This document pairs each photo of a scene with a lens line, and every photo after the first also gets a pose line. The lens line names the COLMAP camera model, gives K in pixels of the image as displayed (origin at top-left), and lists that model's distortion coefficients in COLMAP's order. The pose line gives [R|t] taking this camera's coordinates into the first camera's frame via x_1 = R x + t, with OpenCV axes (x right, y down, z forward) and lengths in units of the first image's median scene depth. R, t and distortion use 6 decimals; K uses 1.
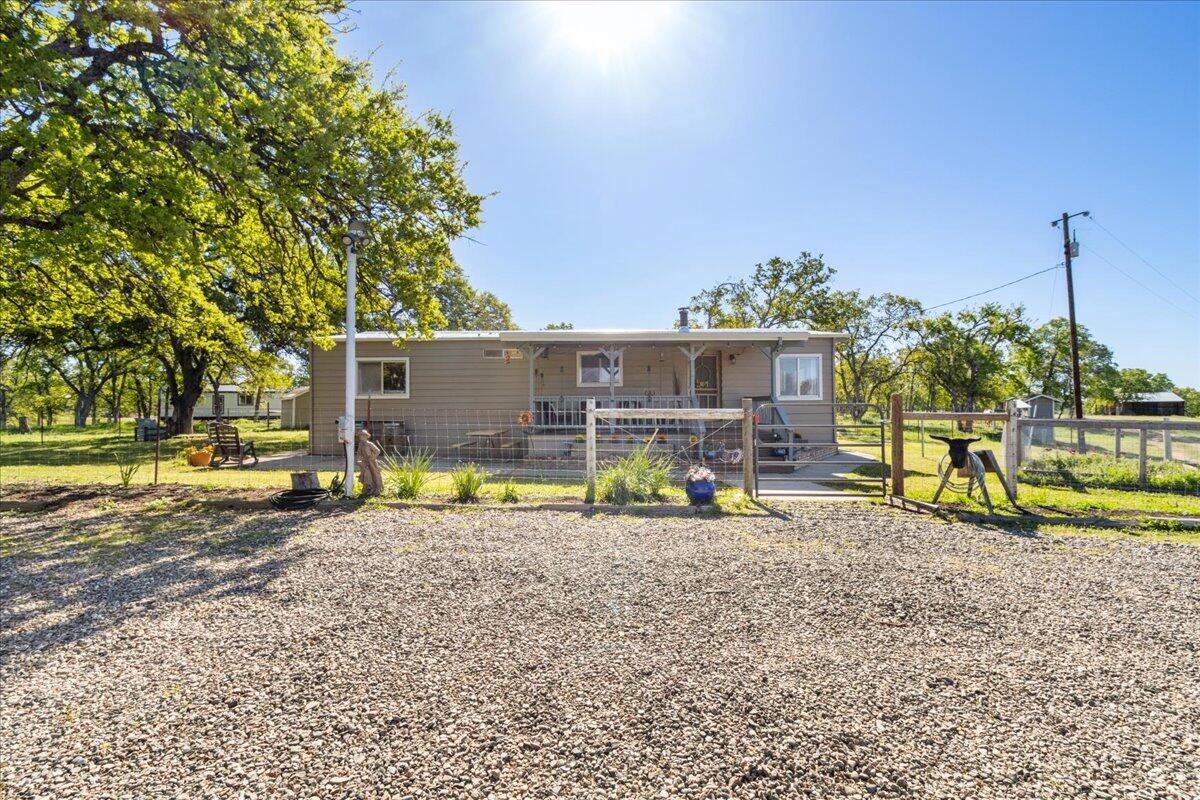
lens RADIAL K [[563.7, 0, 603.0], [0, 563.7, 365.5], [0, 0, 1]] dist [0.000548, -0.000355]
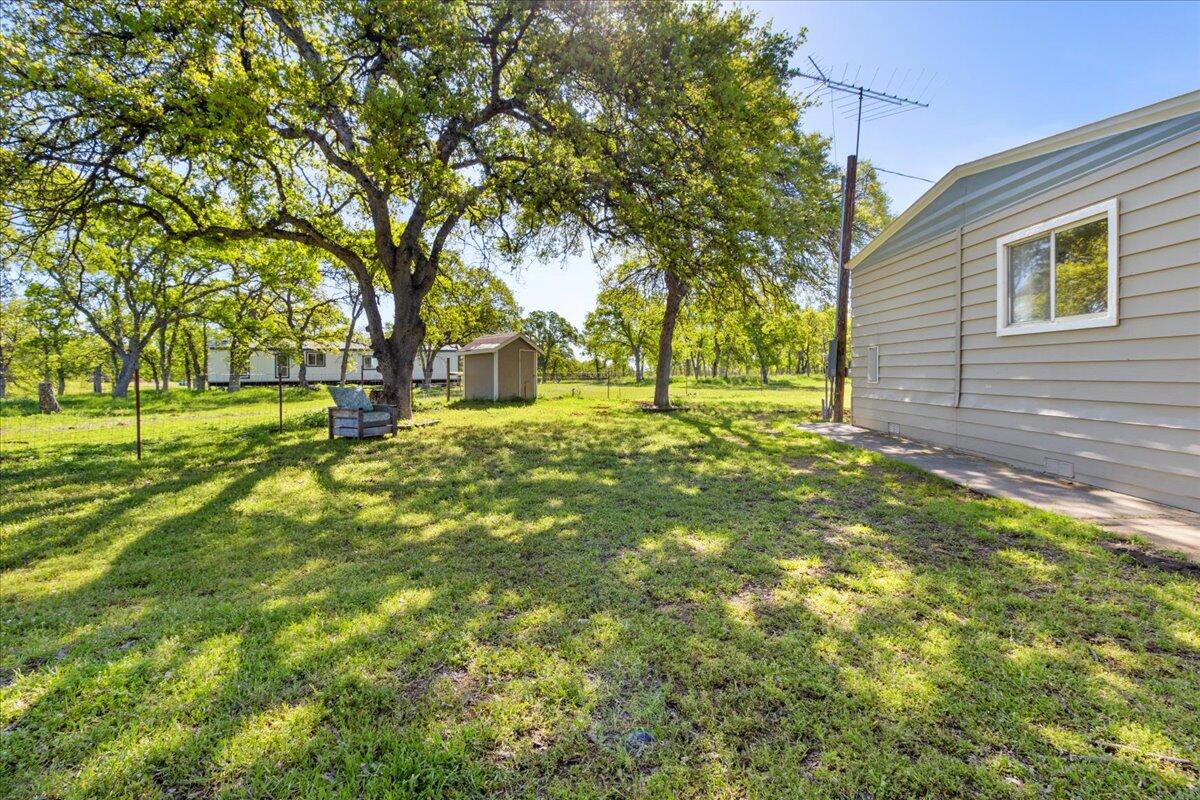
lens RADIAL K [[563.7, 0, 603.0], [0, 563.7, 365.5], [0, 0, 1]] dist [0.000548, -0.000355]
pose [[0.999958, -0.001776, 0.008955, -0.303781], [0.001210, 0.998021, 0.062871, 0.025282], [-0.009049, -0.062857, 0.997981, 0.271268]]
